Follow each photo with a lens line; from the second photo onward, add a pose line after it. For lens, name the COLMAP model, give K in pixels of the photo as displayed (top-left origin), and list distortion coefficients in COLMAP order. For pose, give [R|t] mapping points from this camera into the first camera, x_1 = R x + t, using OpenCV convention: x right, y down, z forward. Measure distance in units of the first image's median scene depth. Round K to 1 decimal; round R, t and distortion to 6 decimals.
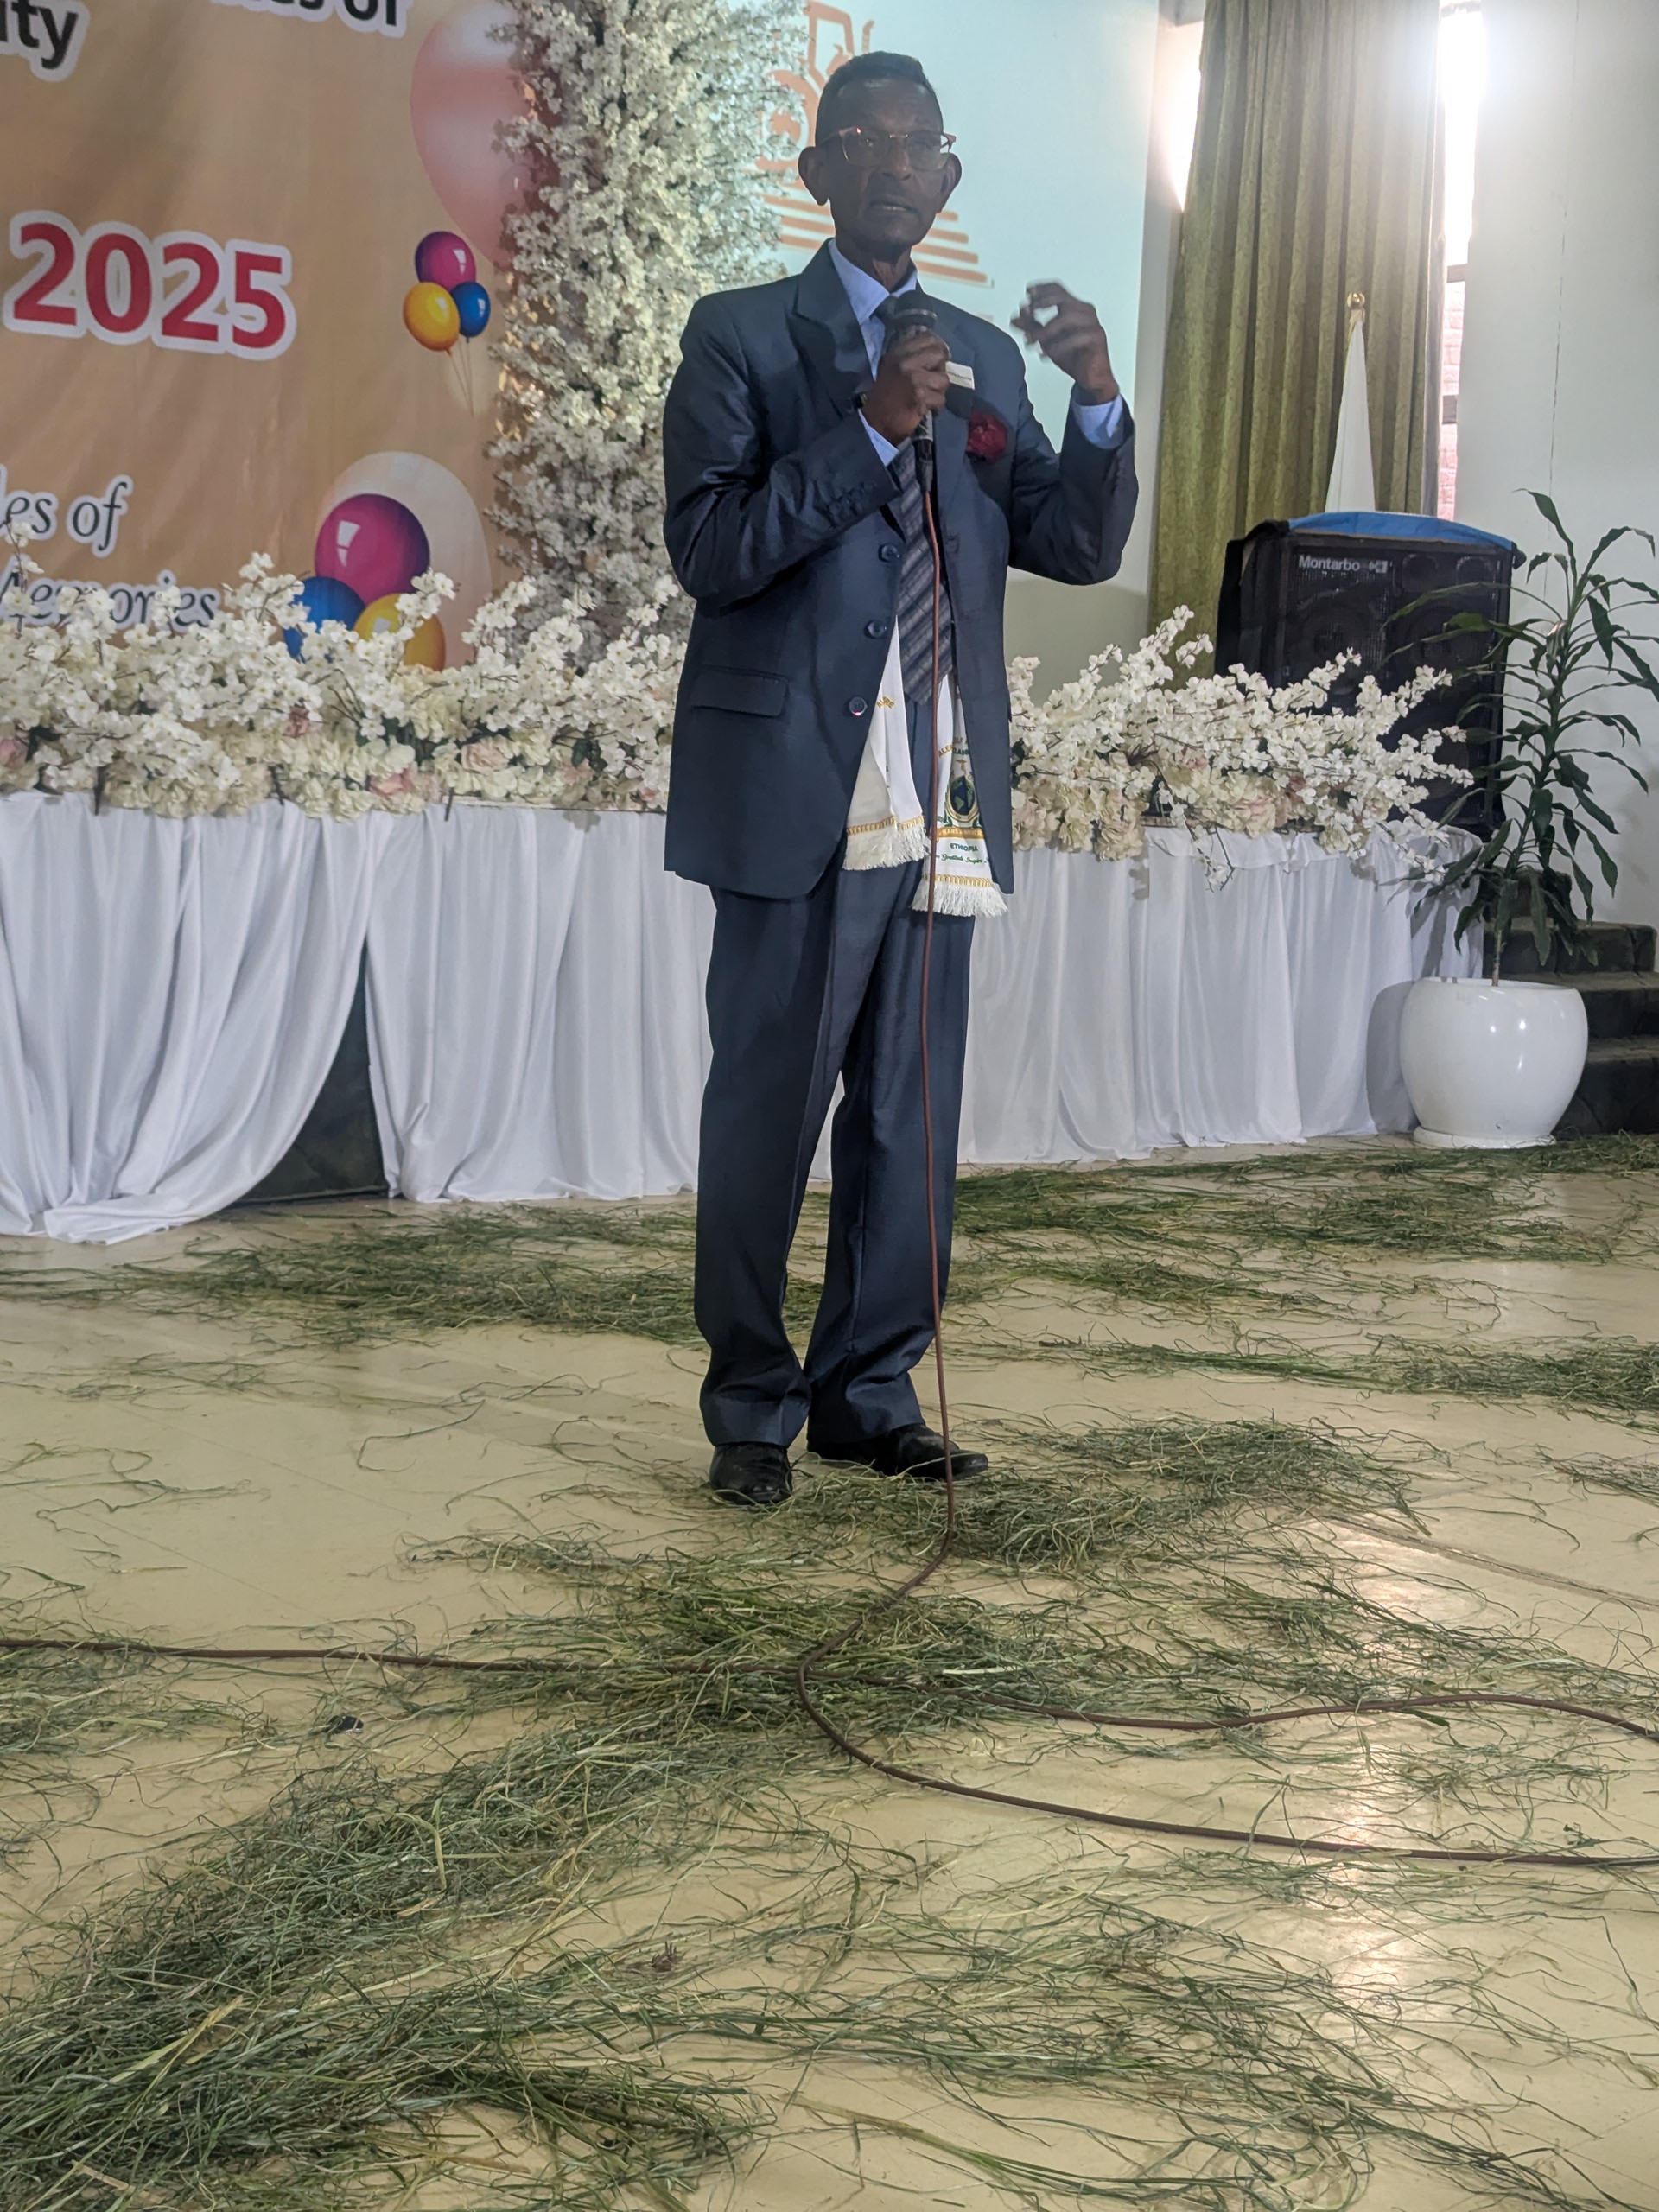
lens RADIAL K [[3043.0, 0, 838.2], [0, 3043.0, 1083.9], [0, 0, 1]] dist [0.031388, 0.000000]
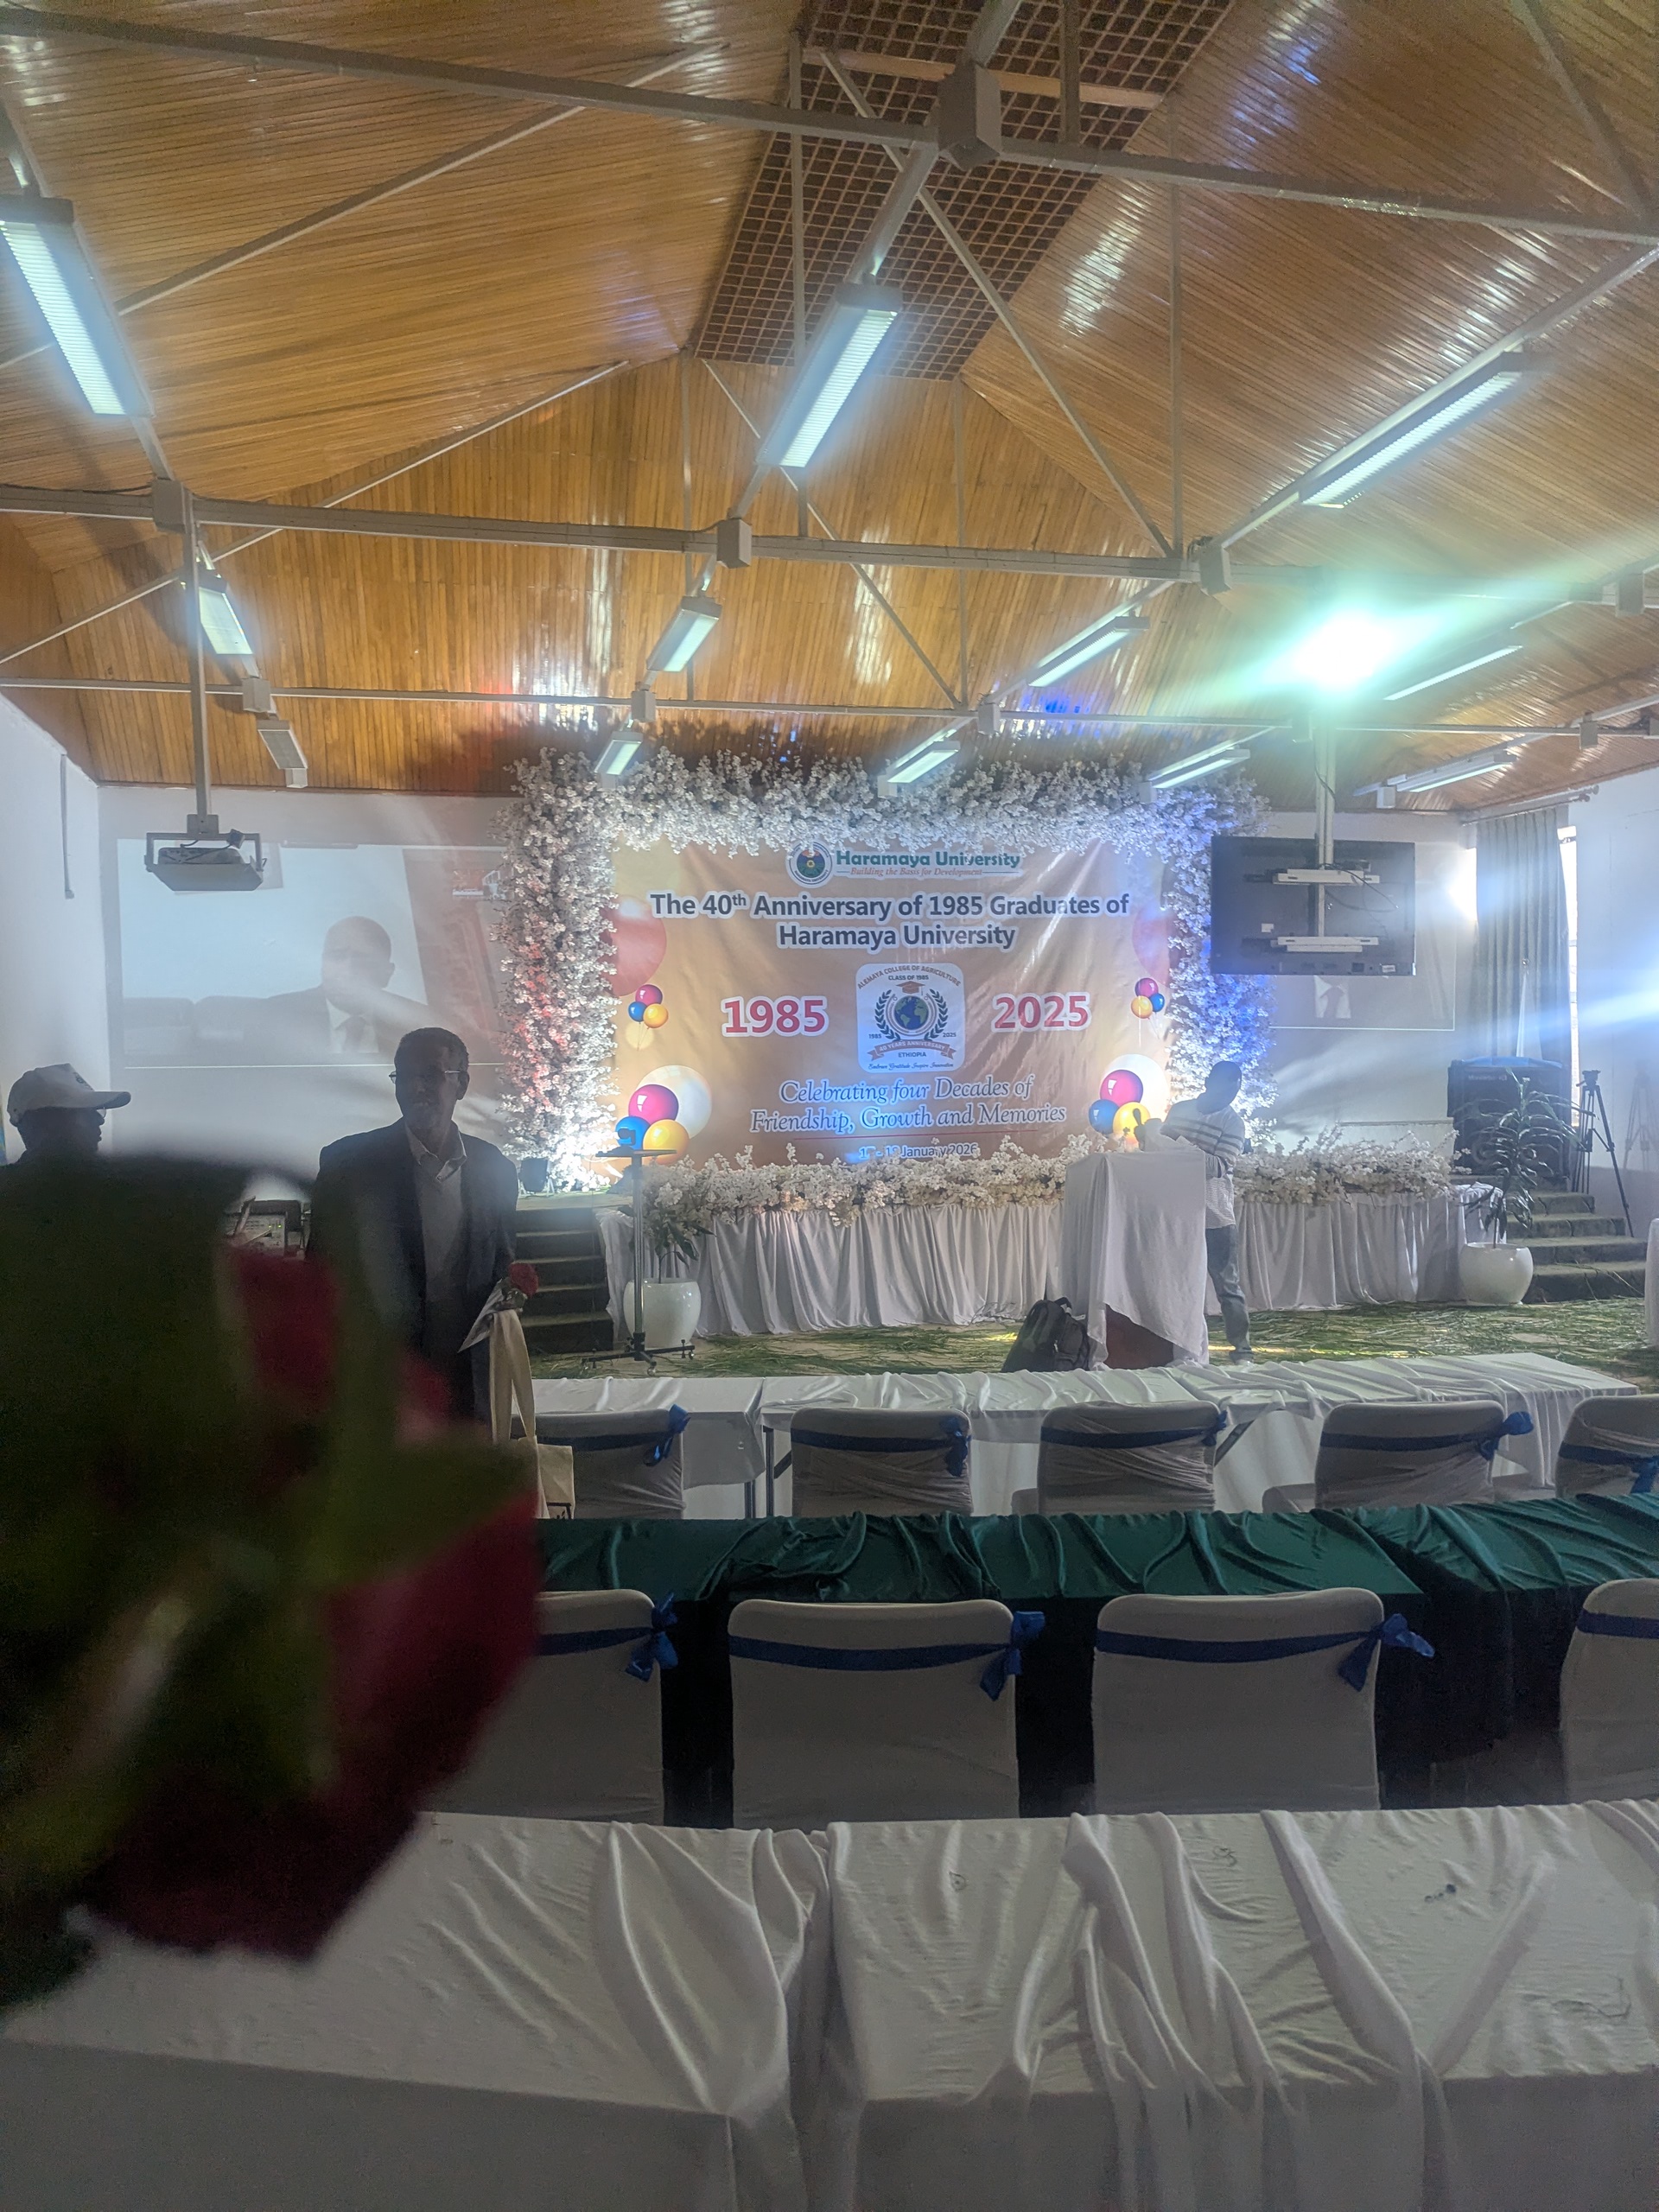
lens RADIAL K [[1522.3, 0, 841.0], [0, 1522.3, 1146.8], [0, 0, 1]] dist [0.042302, -0.038758]
pose [[0.883298, -0.023865, -0.468204, 0.360802], [-0.003019, 0.998393, -0.056585, -0.043556], [0.468803, 0.051395, 0.881806, -0.509278]]
